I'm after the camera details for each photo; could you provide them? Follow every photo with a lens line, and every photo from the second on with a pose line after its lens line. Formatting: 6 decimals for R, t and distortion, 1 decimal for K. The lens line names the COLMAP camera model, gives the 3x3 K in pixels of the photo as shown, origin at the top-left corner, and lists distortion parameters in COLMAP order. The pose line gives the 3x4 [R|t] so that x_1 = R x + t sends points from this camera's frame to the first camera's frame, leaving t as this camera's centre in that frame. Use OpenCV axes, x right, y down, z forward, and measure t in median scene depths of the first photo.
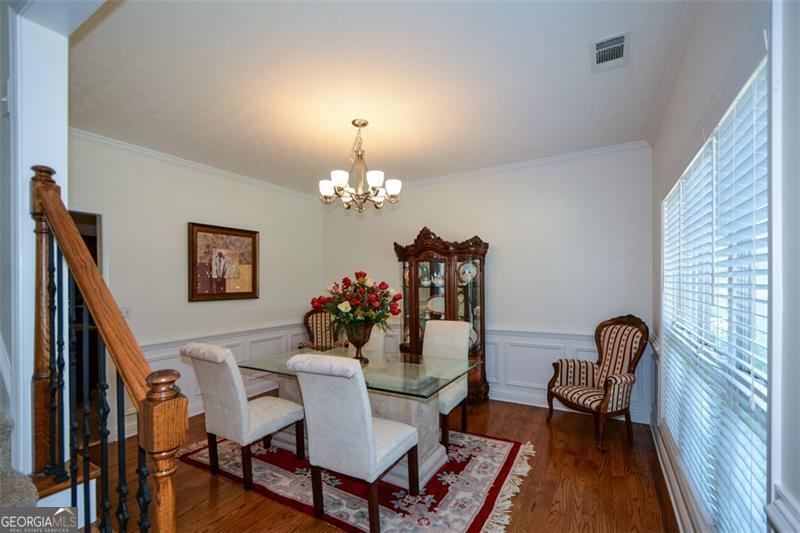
lens RADIAL K [[351.2, 0, 401.1], [0, 351.2, 289.5], [0, 0, 1]] dist [0.001735, -0.008097]
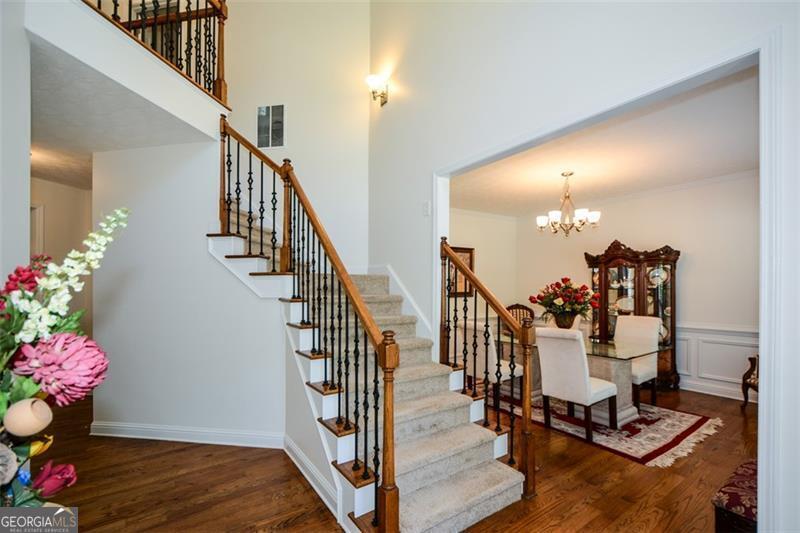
lens RADIAL K [[351.2, 0, 401.1], [0, 351.2, 289.5], [0, 0, 1]] dist [0.001735, -0.008097]
pose [[0.904317, 0.006605, -0.426811, -0.096255], [-0.009391, 0.999946, -0.004423, 0.008170], [0.426759, 0.008008, 0.904330, -0.478077]]
